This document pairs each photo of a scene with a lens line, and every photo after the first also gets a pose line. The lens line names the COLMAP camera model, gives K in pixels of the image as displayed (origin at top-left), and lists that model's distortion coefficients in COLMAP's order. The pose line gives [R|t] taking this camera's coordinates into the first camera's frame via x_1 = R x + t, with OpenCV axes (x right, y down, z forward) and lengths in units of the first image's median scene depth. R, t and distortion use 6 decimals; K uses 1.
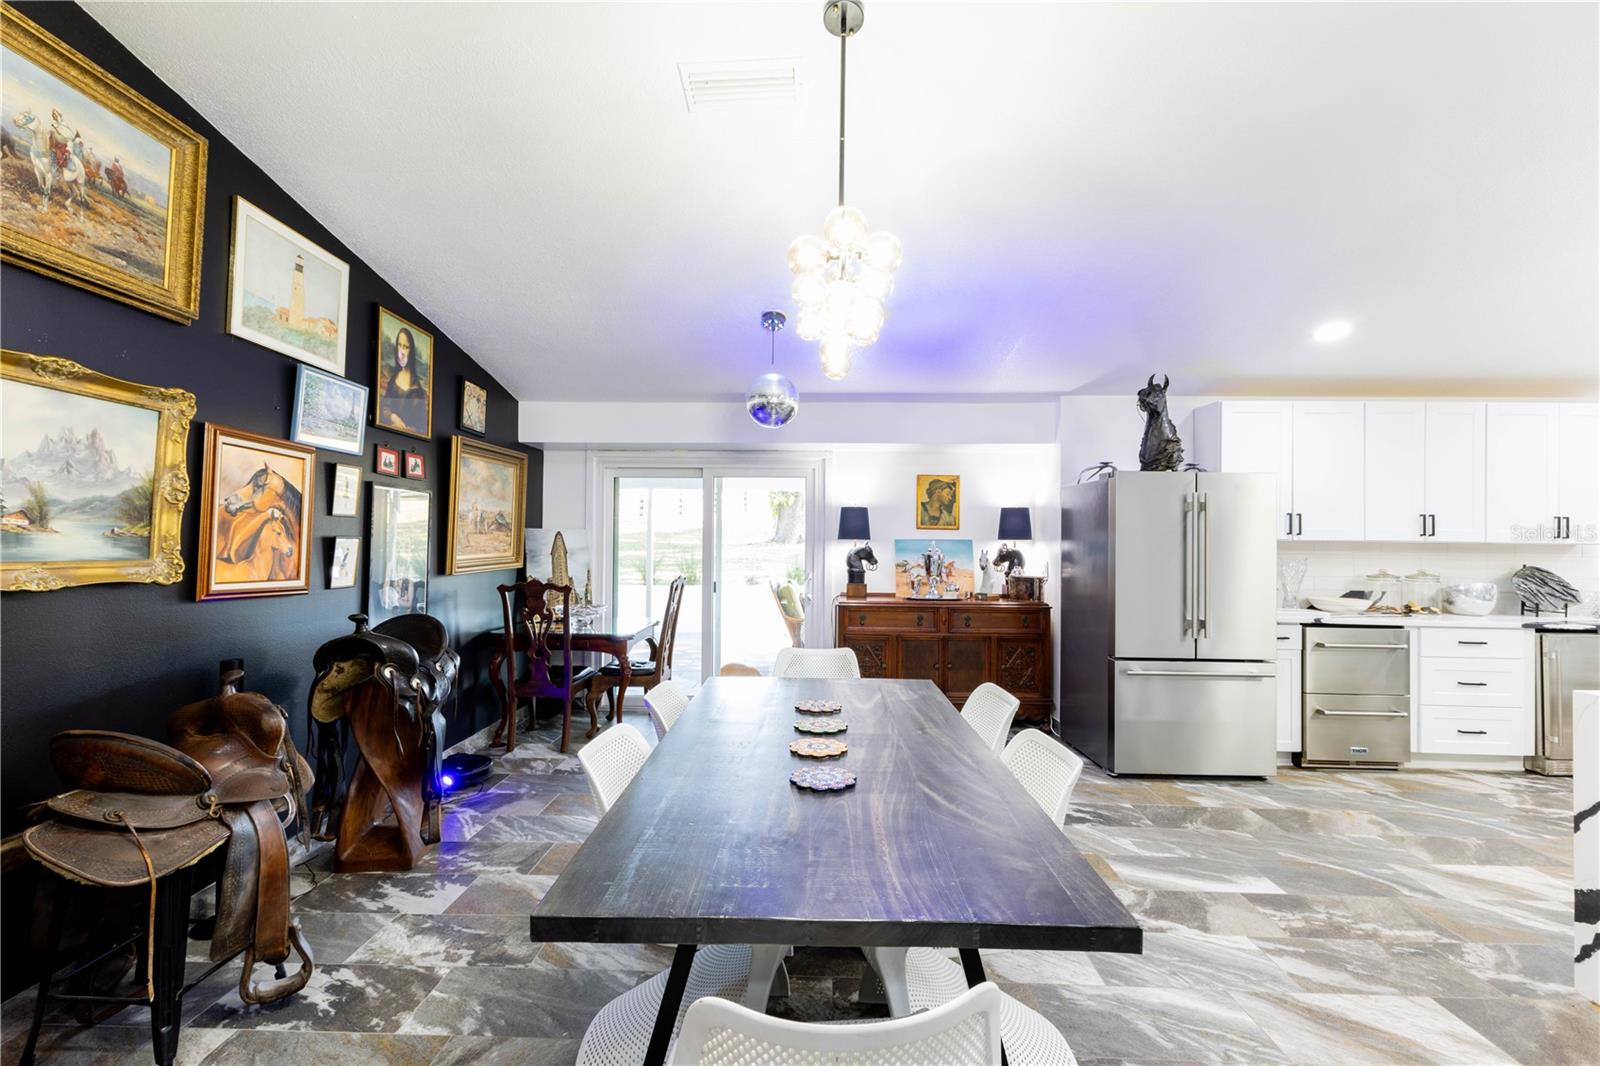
lens RADIAL K [[692.3, 0, 797.1], [0, 692.3, 530.2], [0, 0, 1]] dist [0.009730, -0.000605]
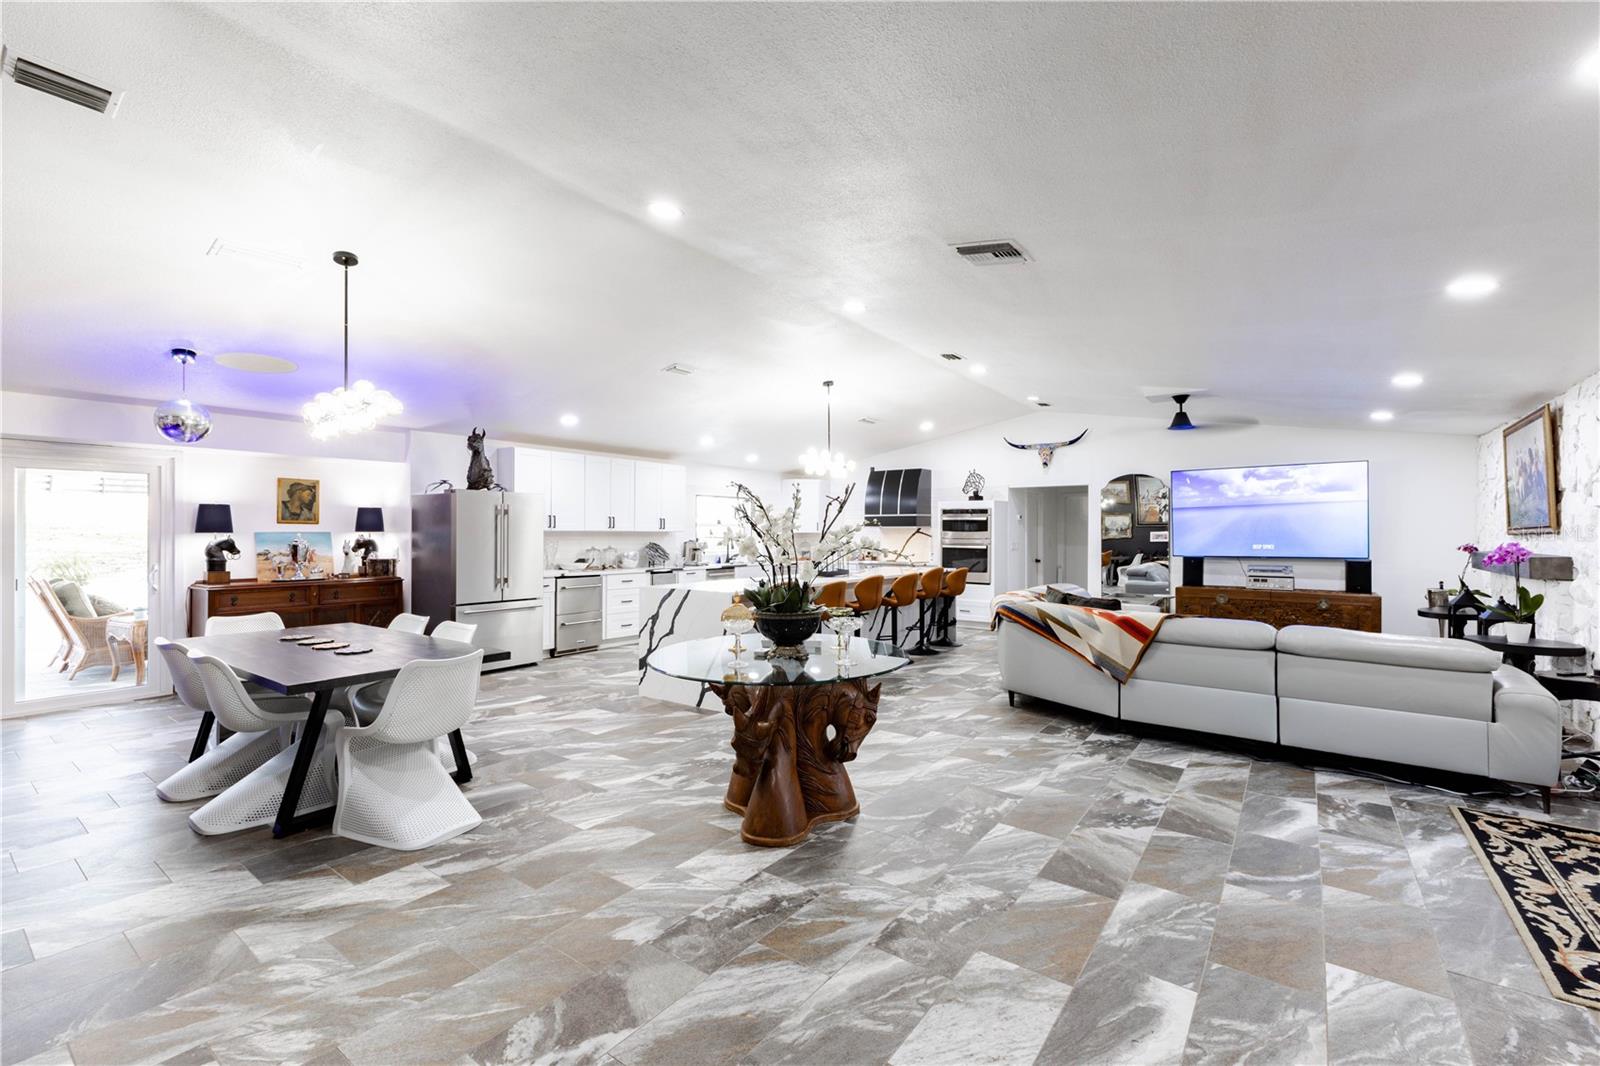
lens RADIAL K [[692.3, 0, 801.4], [0, 692.3, 528.5], [0, 0, 1]] dist [0.009730, -0.000605]
pose [[0.568248, -0.005295, 0.822840, -0.363062], [-0.007580, 0.999903, 0.011669, -0.016261], [-0.822823, -0.012868, 0.568153, -0.507496]]
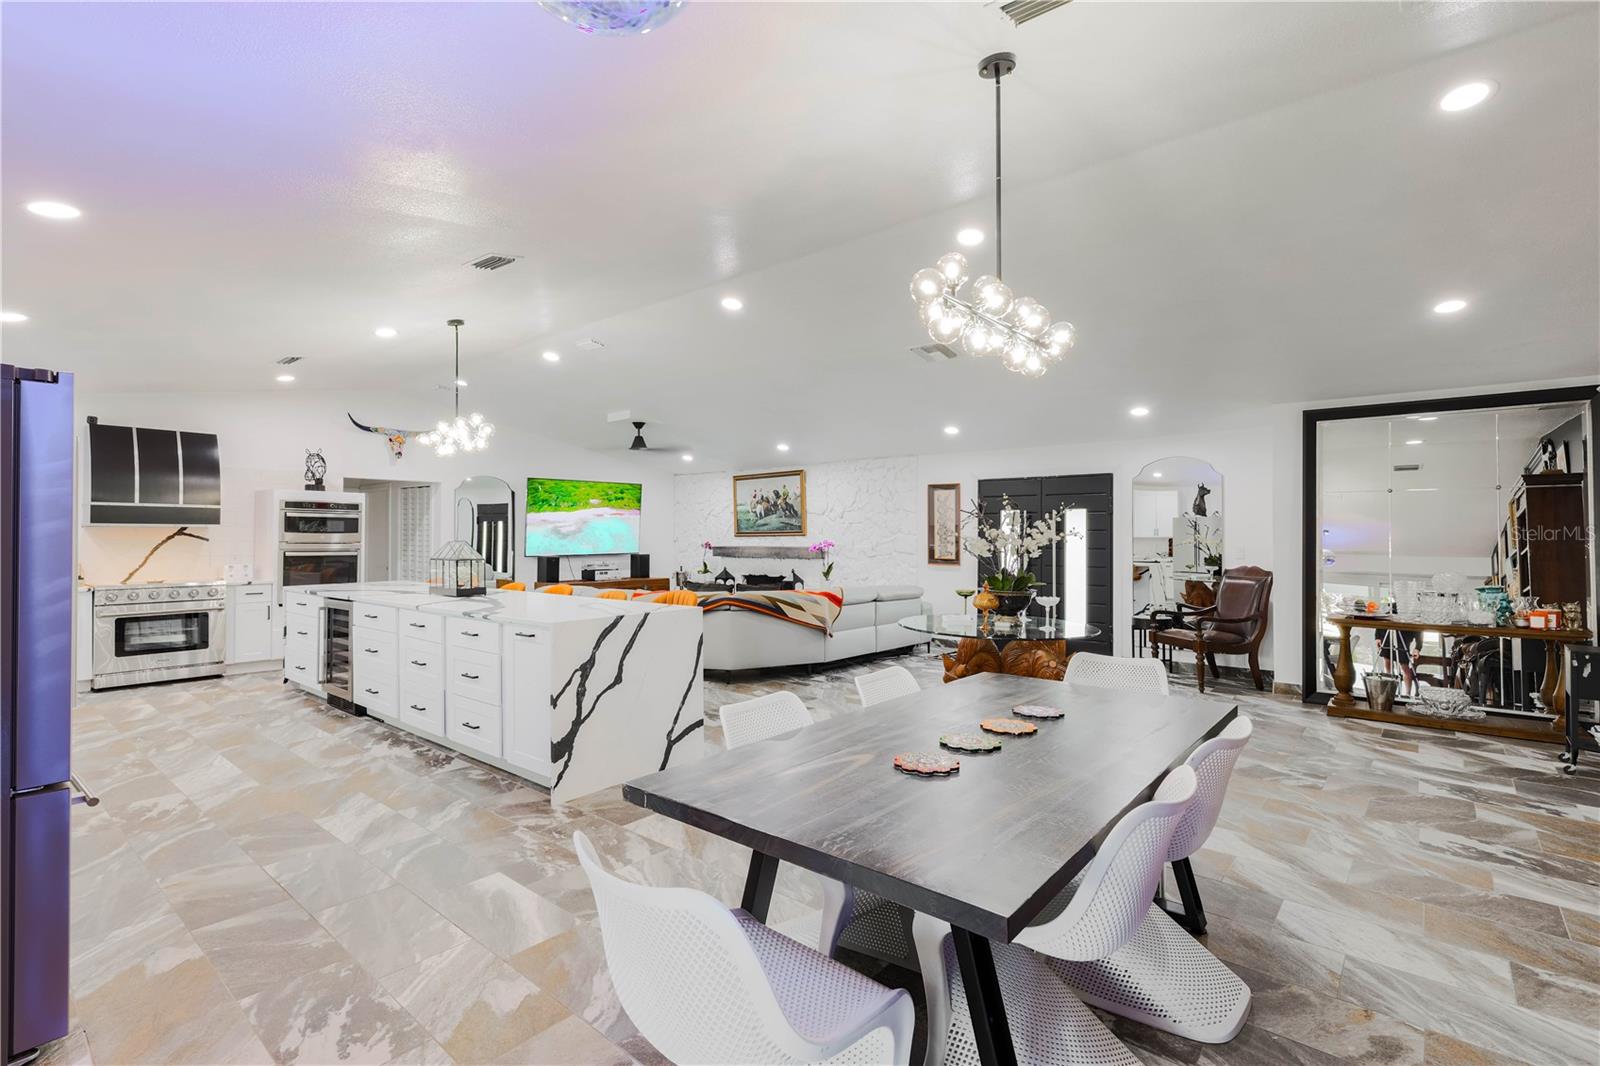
lens RADIAL K [[733.3, 0, 804.5], [0, 733.3, 528.6], [0, 0, 1]] dist [0.002501, 0.000360]
pose [[-0.785670, -0.003564, 0.618635, -0.194431], [-0.018411, 0.999675, -0.017623, 0.014471], [-0.618372, -0.025236, -0.785481, 0.956561]]
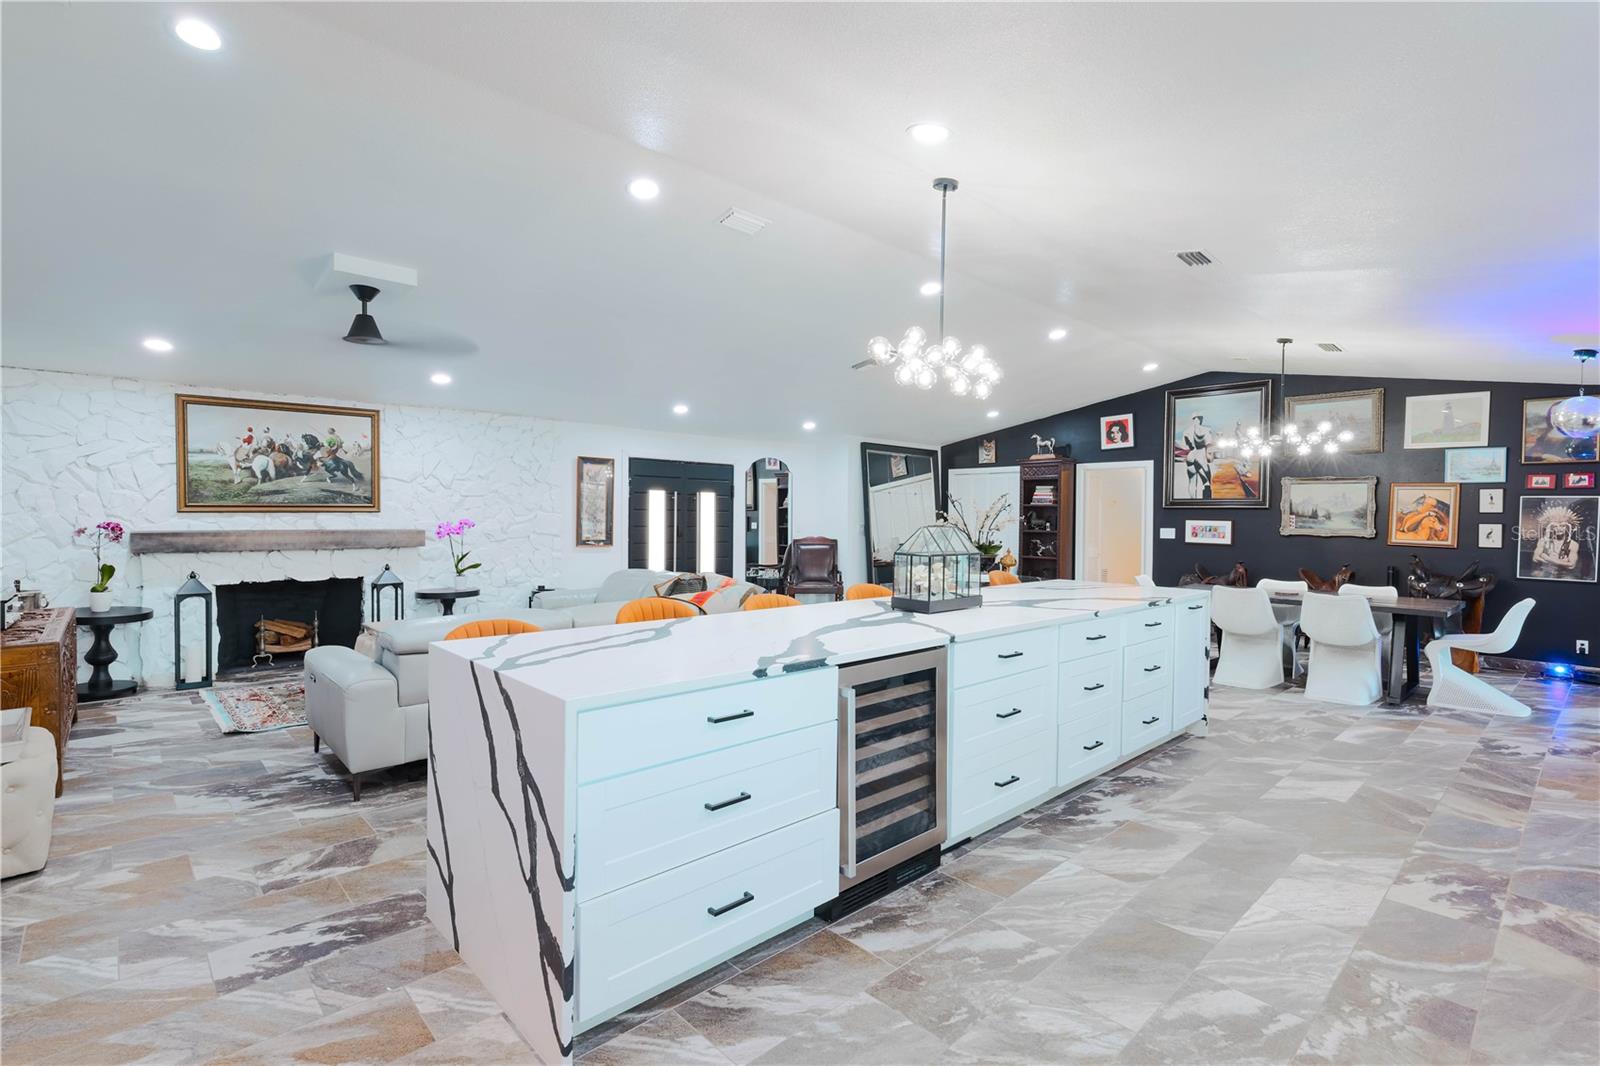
lens RADIAL K [[733.3, 0, 798.8], [0, 733.3, 537.8], [0, 0, 1]] dist [0.002501, 0.000360]
pose [[-0.721225, 0.003607, -0.692692, 1.658930], [-0.004906, 0.999935, 0.010315, 0.028756], [0.692684, 0.010838, -0.721160, 0.820137]]
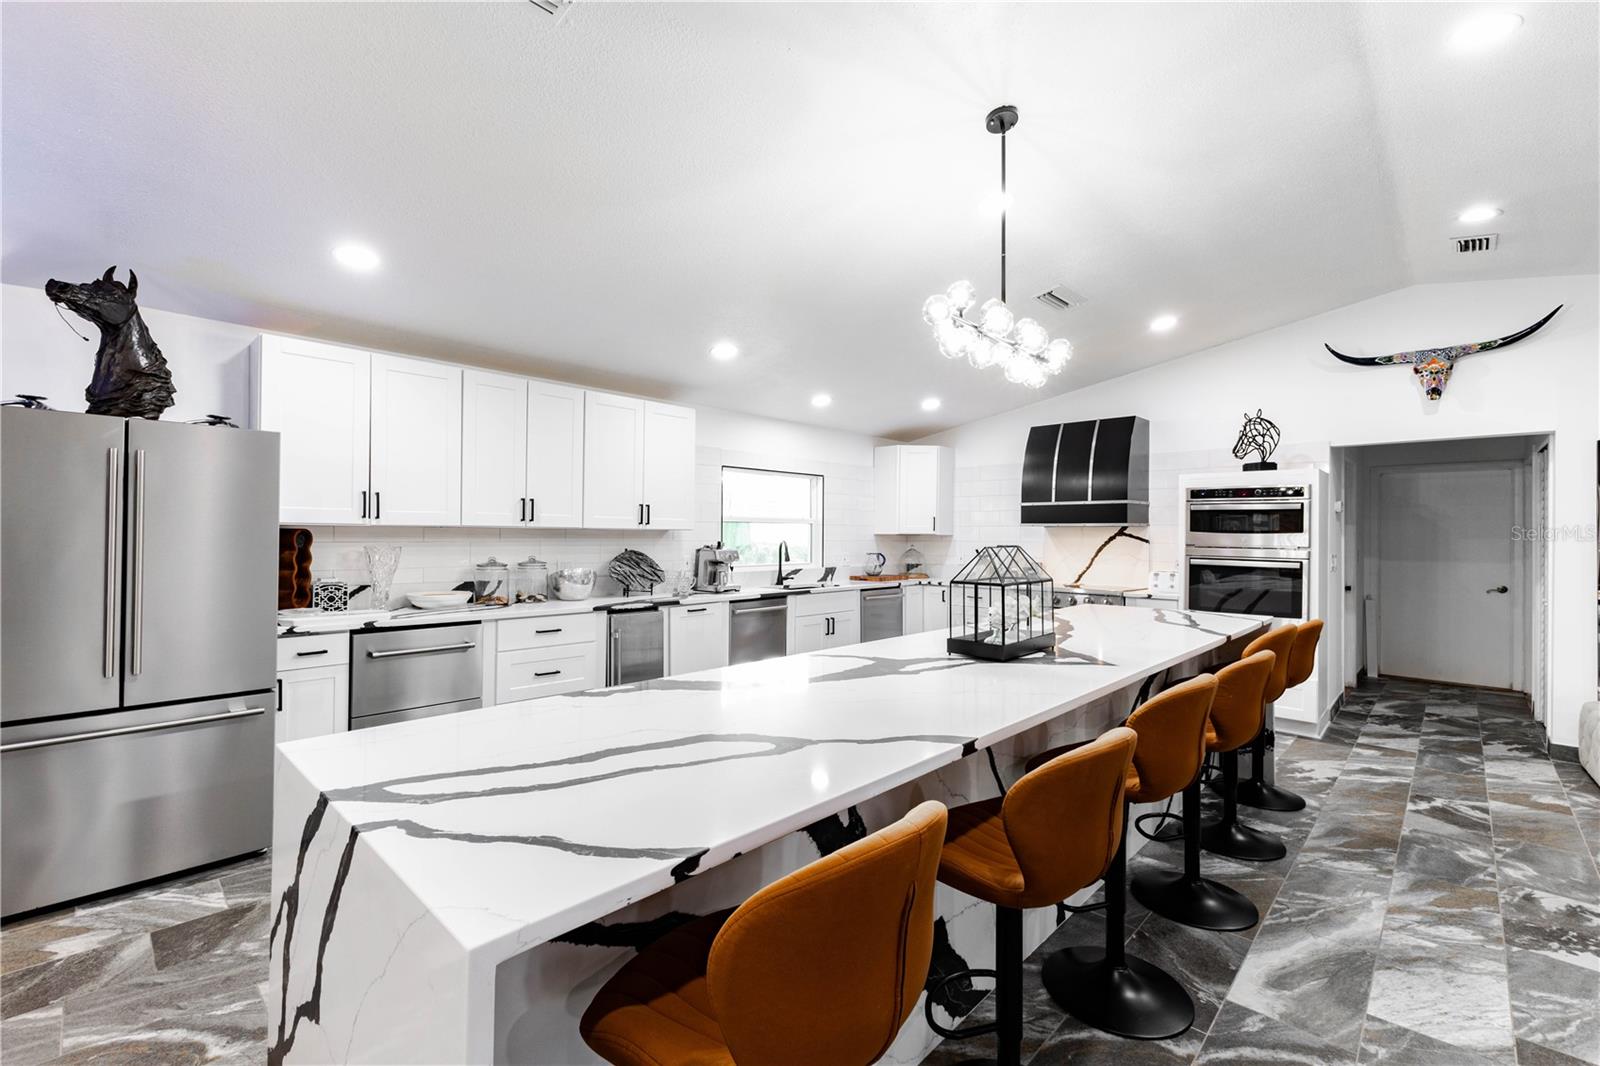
lens RADIAL K [[692.3, 0, 801.0], [0, 692.3, 527.6], [0, 0, 1]] dist [0.009730, -0.000605]
pose [[0.675476, 0.001338, 0.737381, 0.460050], [-0.011337, 0.999899, 0.008571, 0.005017], [-0.737295, -0.014149, 0.675423, 0.088965]]
